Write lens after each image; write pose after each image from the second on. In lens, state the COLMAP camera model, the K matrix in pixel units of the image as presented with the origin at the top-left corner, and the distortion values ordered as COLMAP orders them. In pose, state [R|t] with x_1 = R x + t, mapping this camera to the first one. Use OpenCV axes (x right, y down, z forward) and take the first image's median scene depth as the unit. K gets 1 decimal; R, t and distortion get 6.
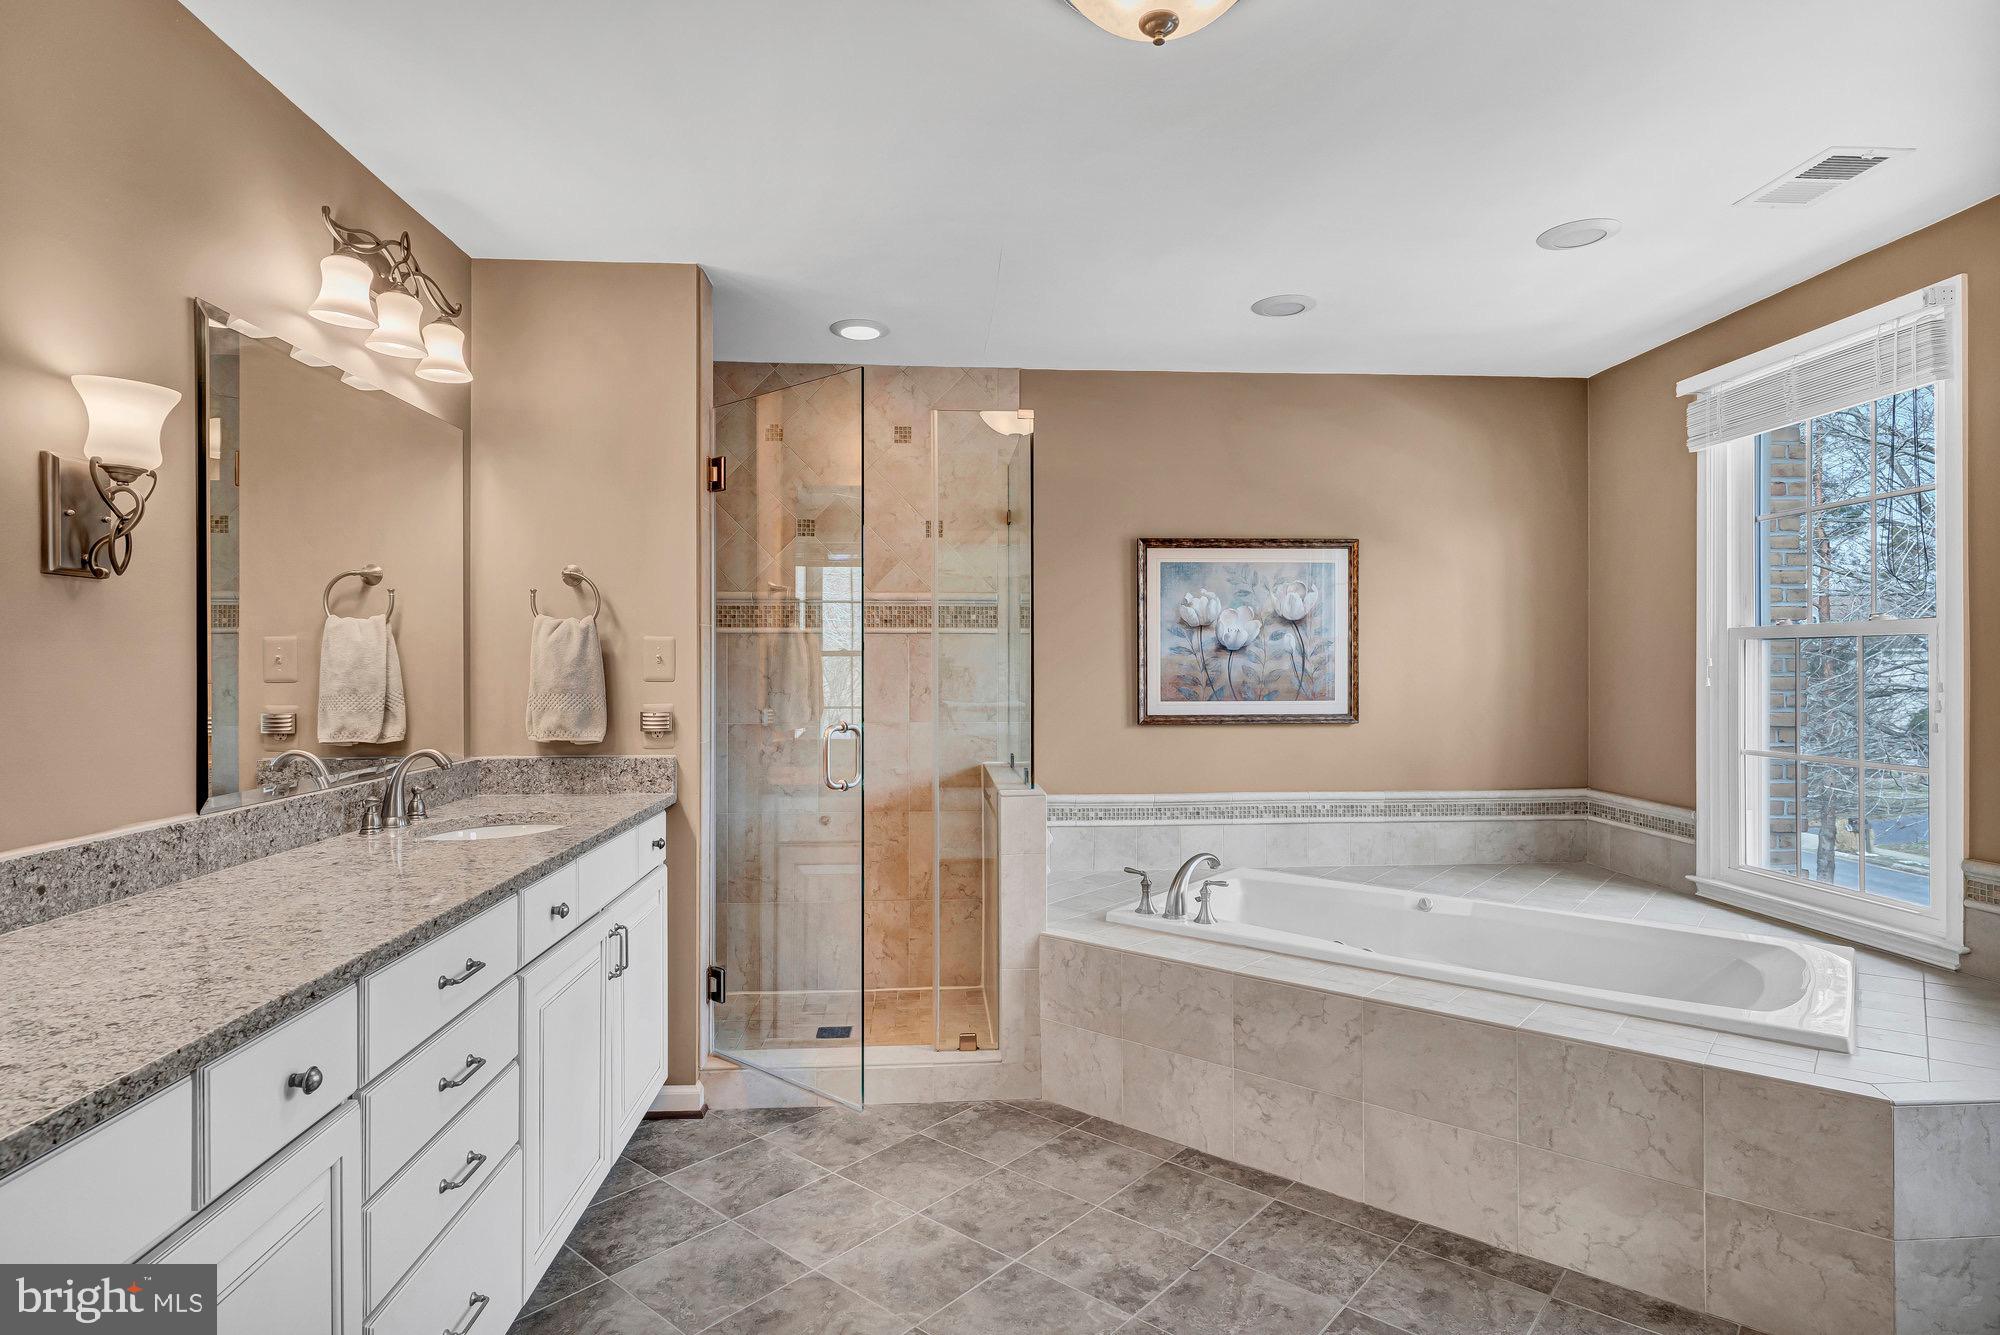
lens RADIAL K [[1058.1, 0, 997.7], [0, 1058.1, 665.5], [0, 0, 1]] dist [-0.004507, -0.000801]
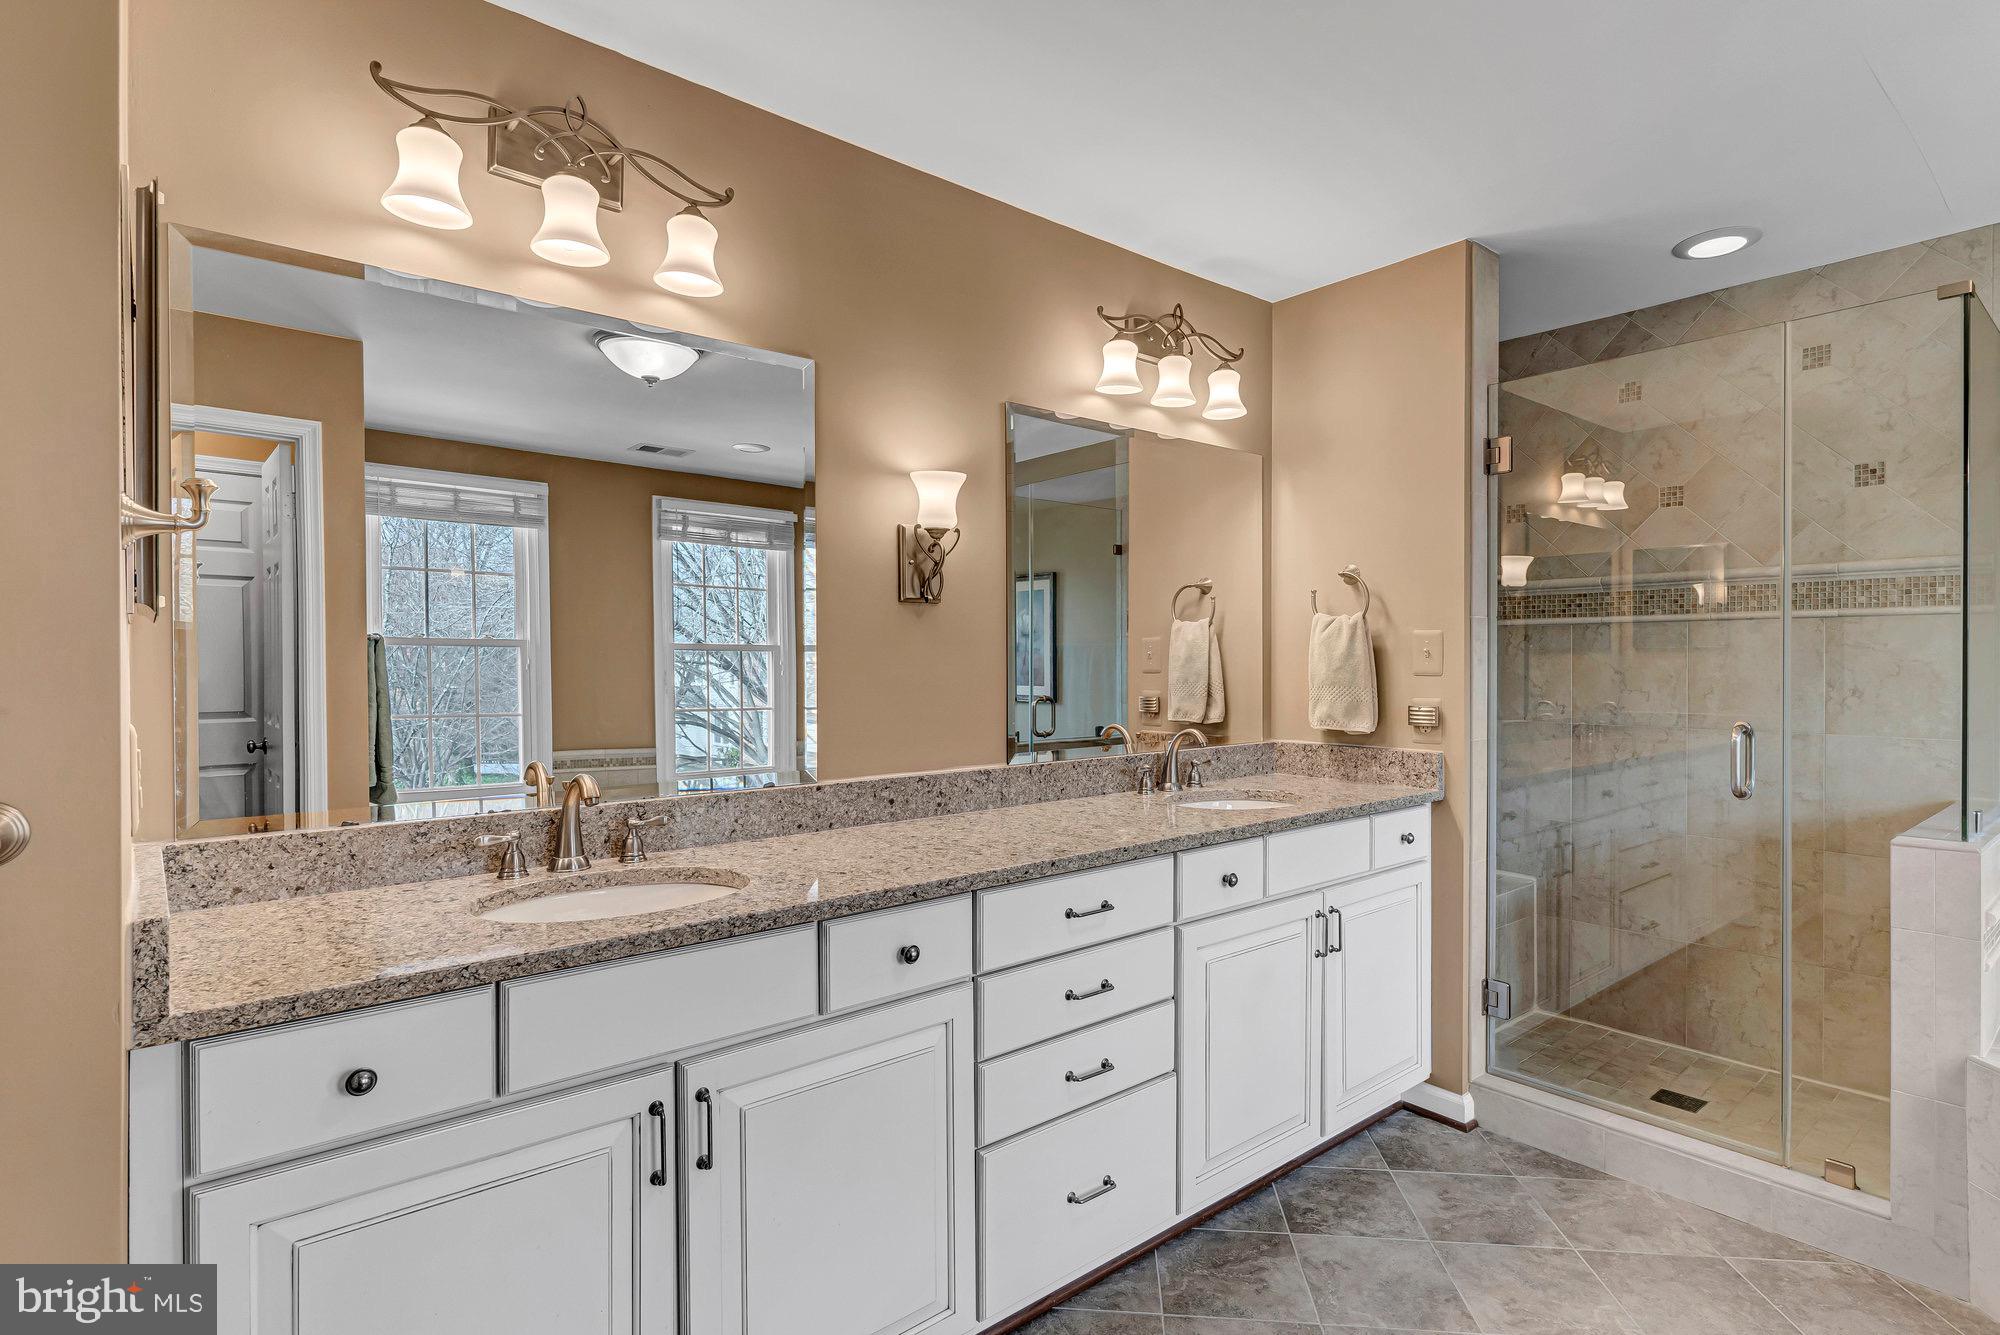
lens RADIAL K [[985.6, 0, 994.0], [0, 985.6, 666.8], [0, 0, 1]] dist [0.001440, -0.001551]
pose [[0.577237, 0.005284, -0.816559, 0.208547], [0.001034, 0.999974, 0.007202, -0.000308], [0.816576, -0.005001, 0.577217, 0.142178]]
